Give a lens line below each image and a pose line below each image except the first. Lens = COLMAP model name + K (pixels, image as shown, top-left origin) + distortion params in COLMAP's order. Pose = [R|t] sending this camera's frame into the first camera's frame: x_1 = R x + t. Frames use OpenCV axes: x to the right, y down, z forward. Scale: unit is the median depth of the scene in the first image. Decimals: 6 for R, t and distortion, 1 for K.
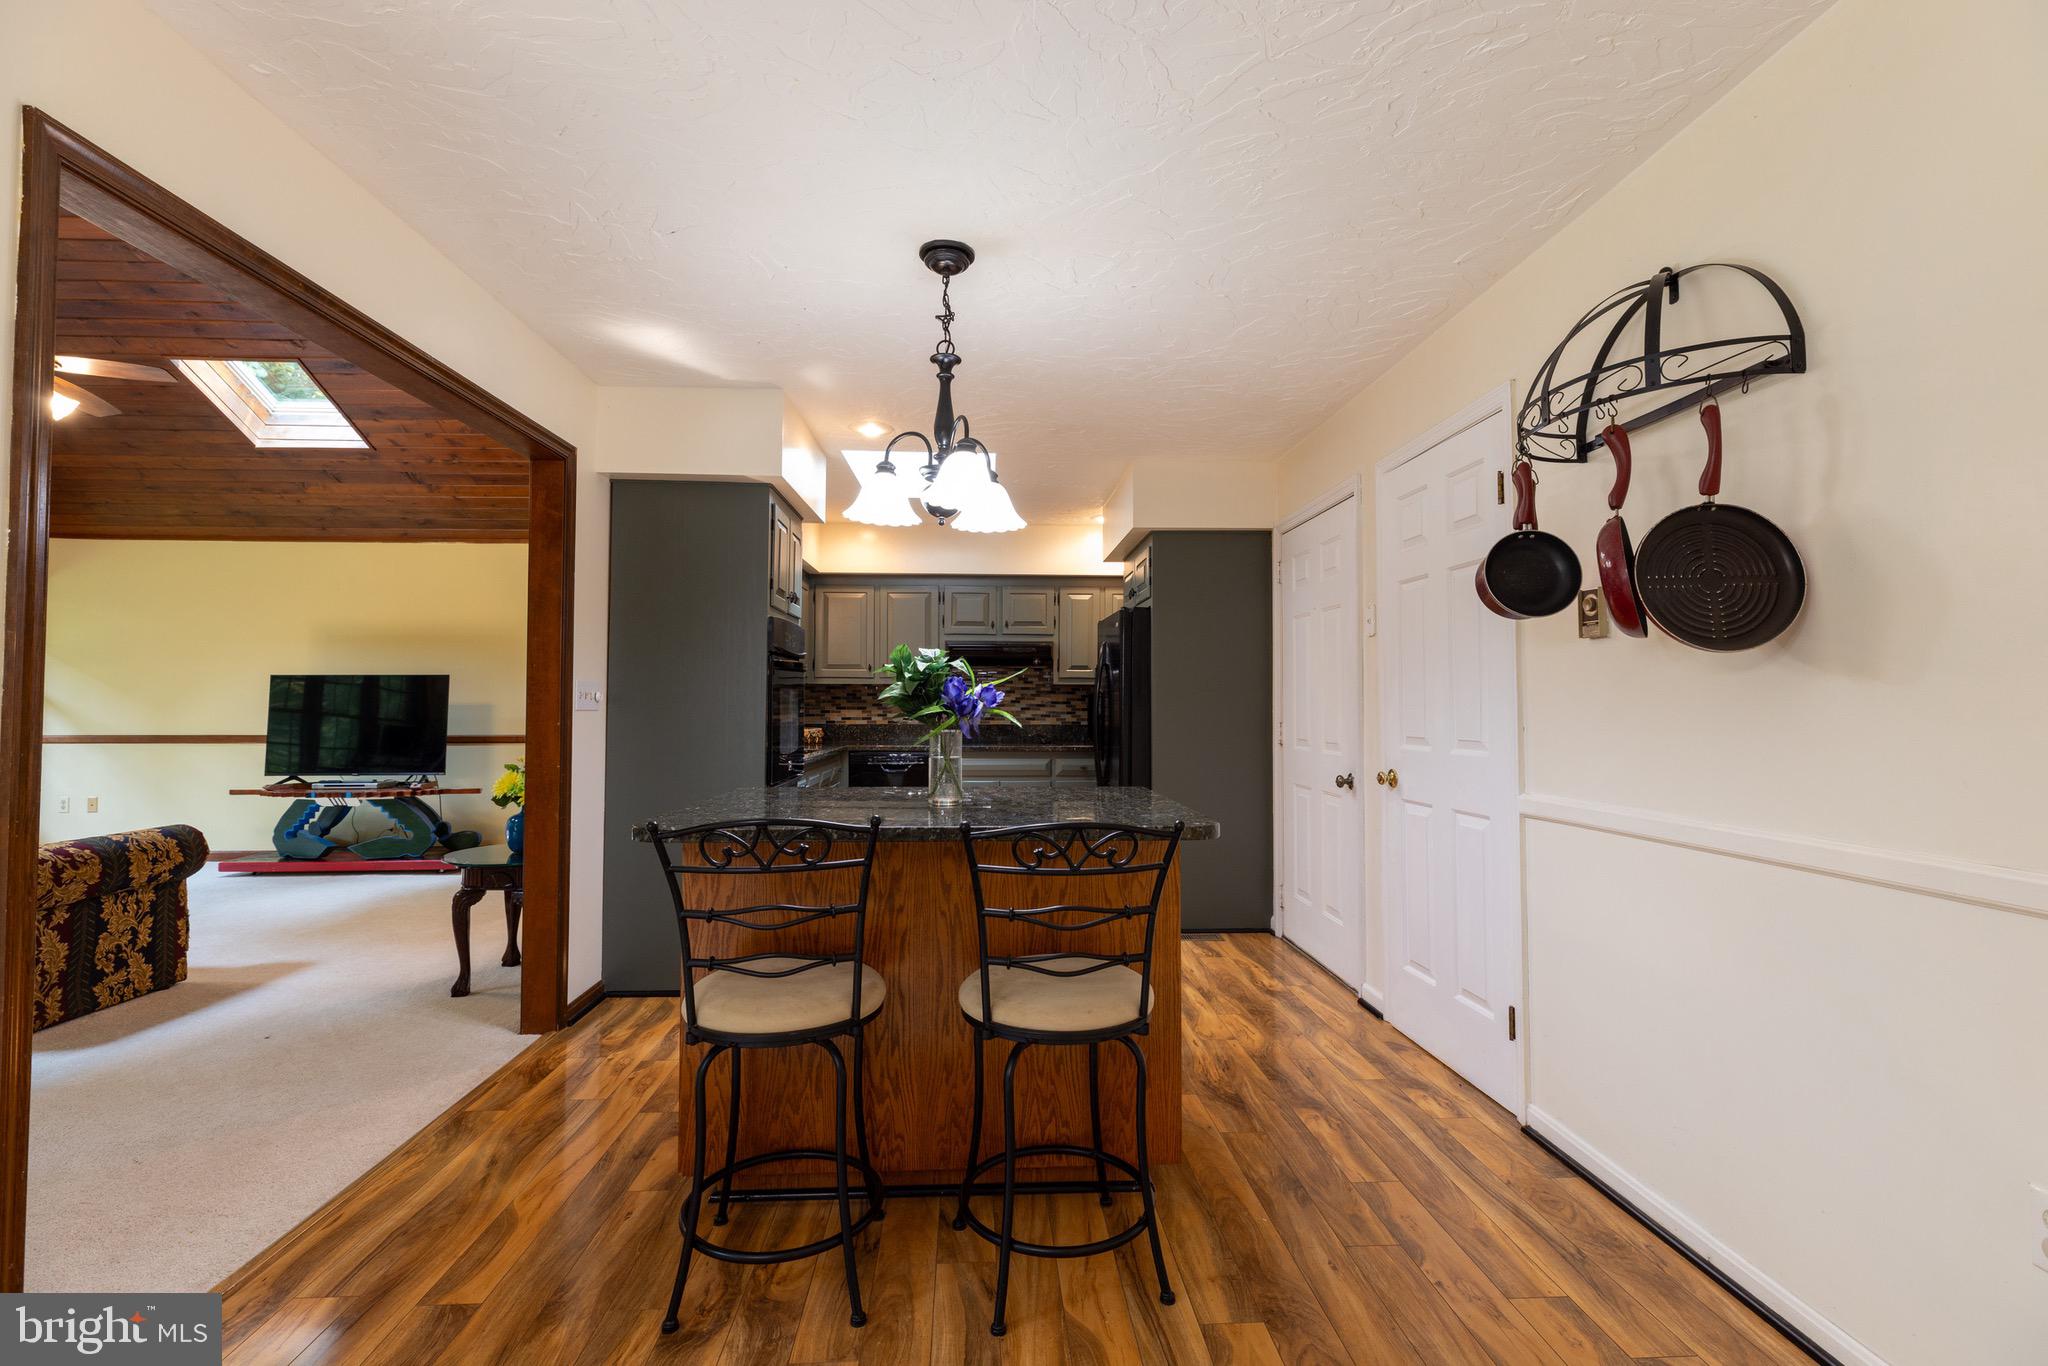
lens RADIAL K [[912.3, 0, 1021.2], [0, 912.3, 672.3], [0, 0, 1]] dist [0.002812, 0.000550]
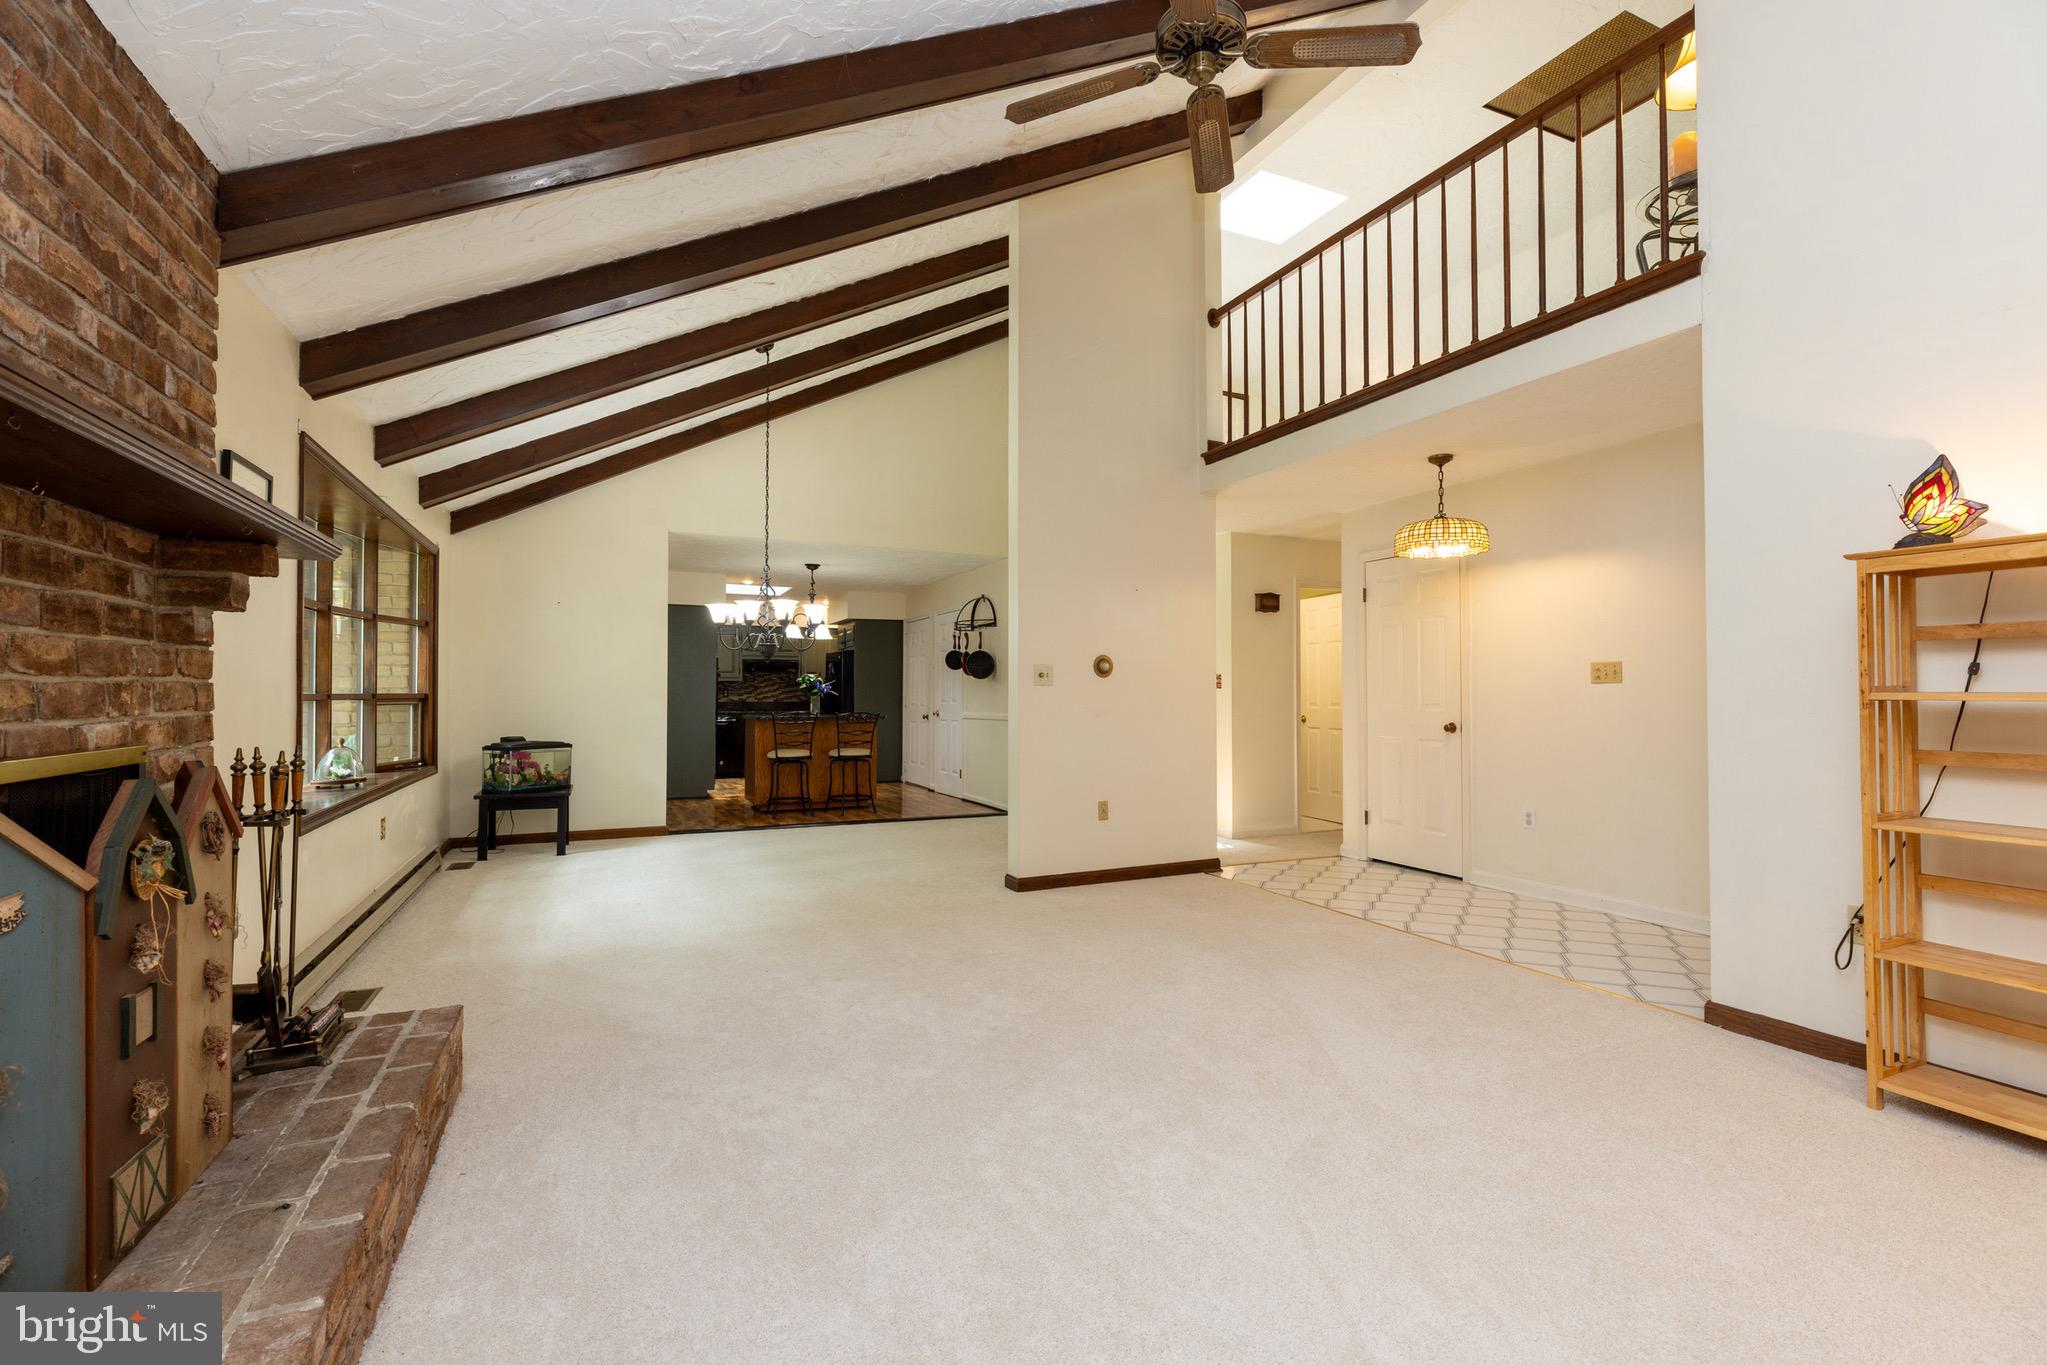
lens RADIAL K [[907.7, 0, 1020.6], [0, 907.7, 671.5], [0, 0, 1]] dist [0.002762, 0.000226]
pose [[0.927893, 0.007087, 0.372778, -0.415983], [-0.010680, 0.999914, 0.007577, -0.046555], [-0.372693, -0.011012, 0.927889, -1.689524]]
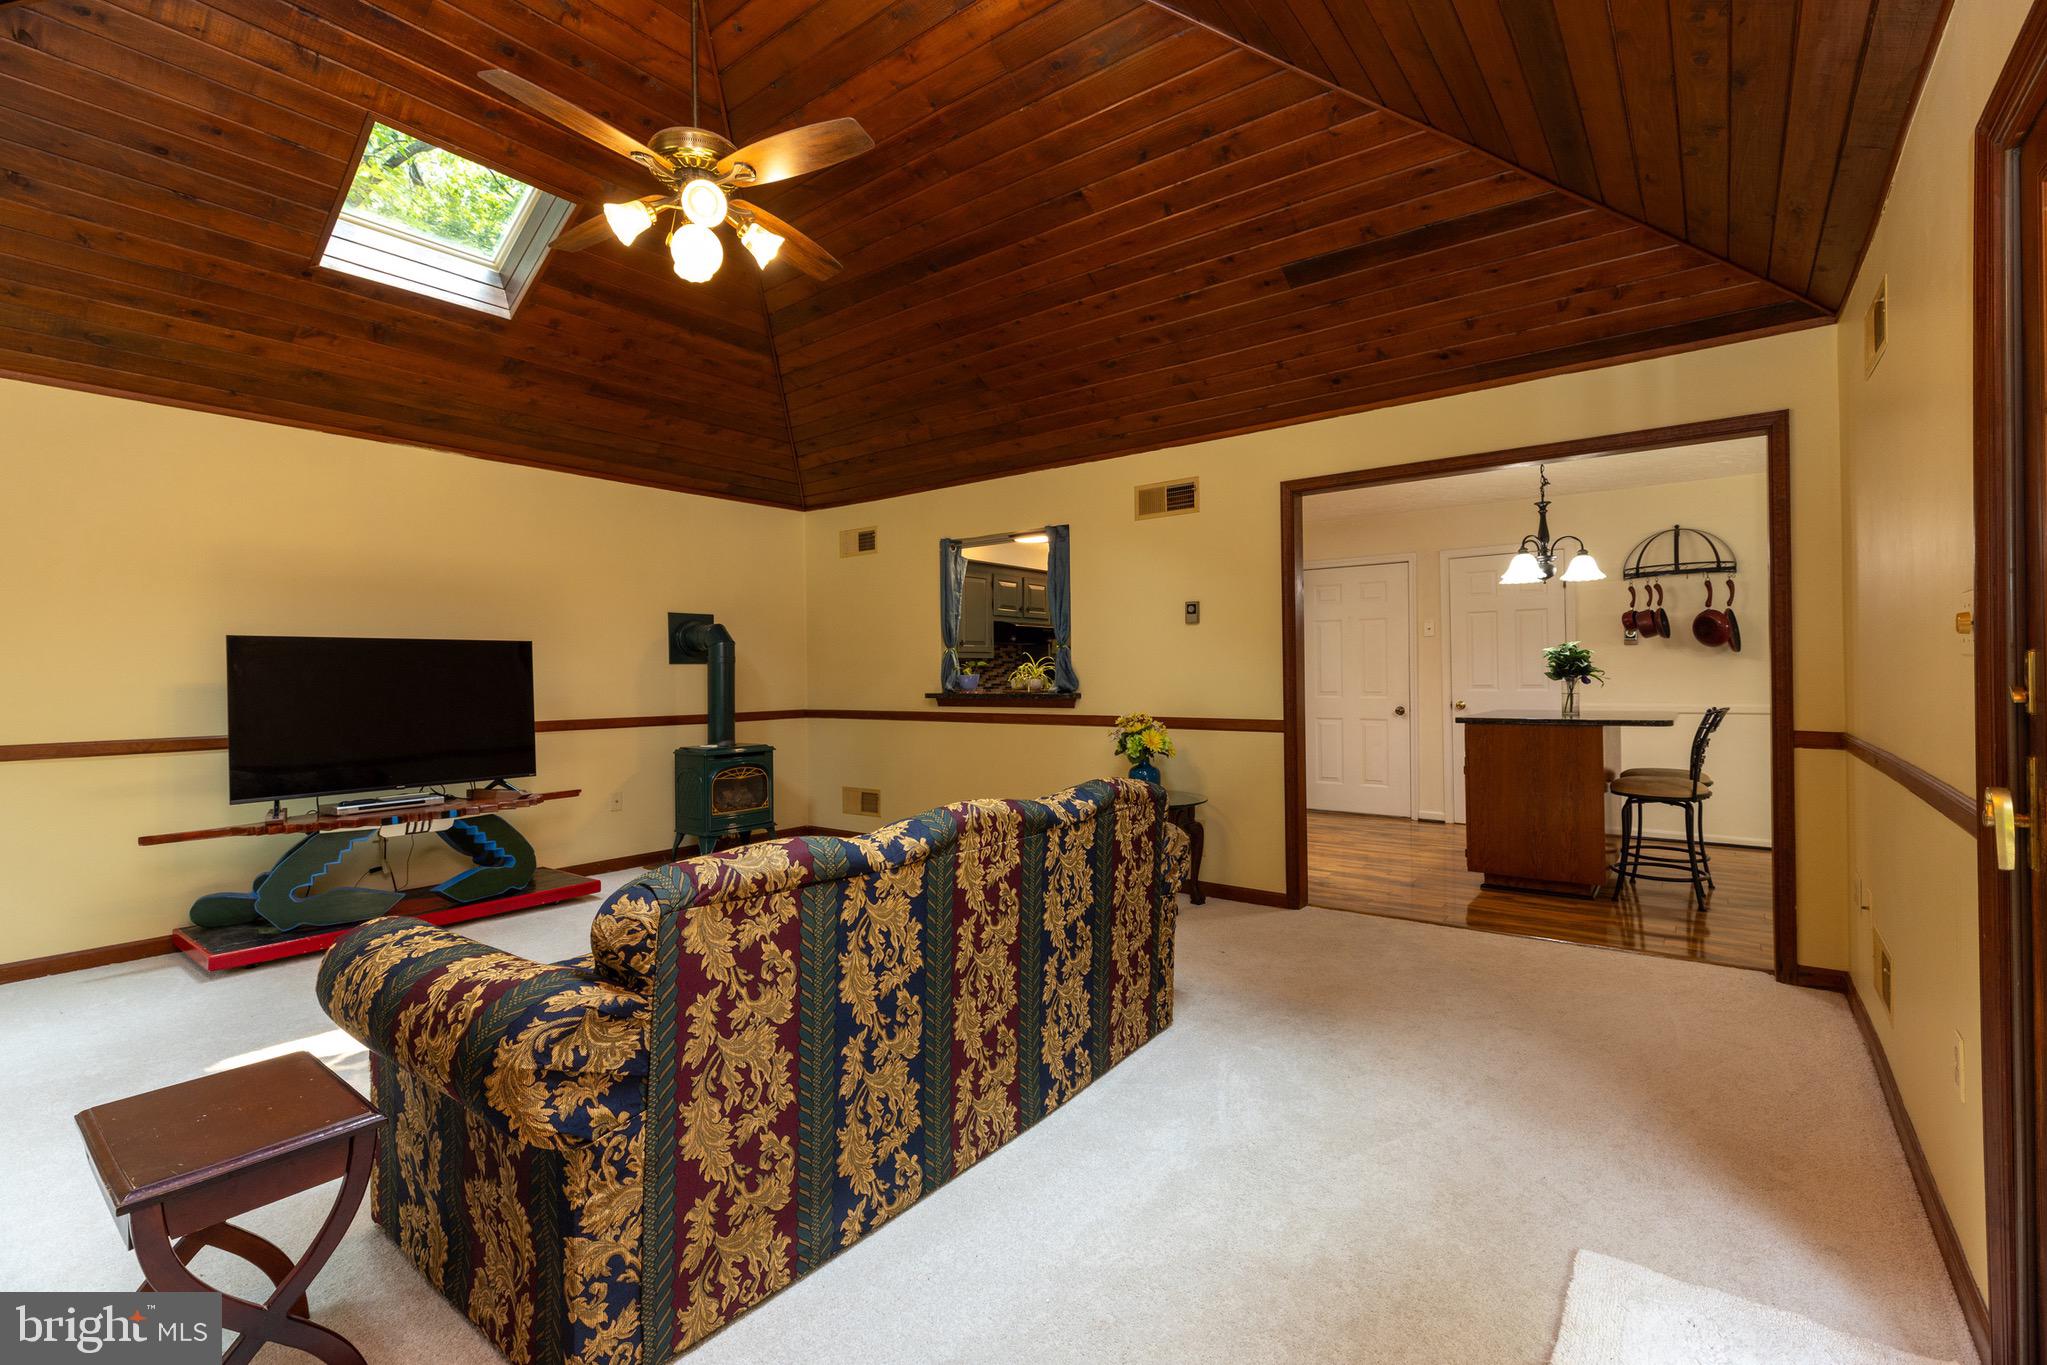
lens RADIAL K [[911.8, 0, 1020.7], [0, 911.8, 671.8], [0, 0, 1]] dist [0.002812, 0.000550]
pose [[0.639536, -0.002178, 0.768758, -1.566669], [-0.015765, 0.999749, 0.015947, 0.015196], [-0.768600, -0.022318, 0.639341, 0.369900]]
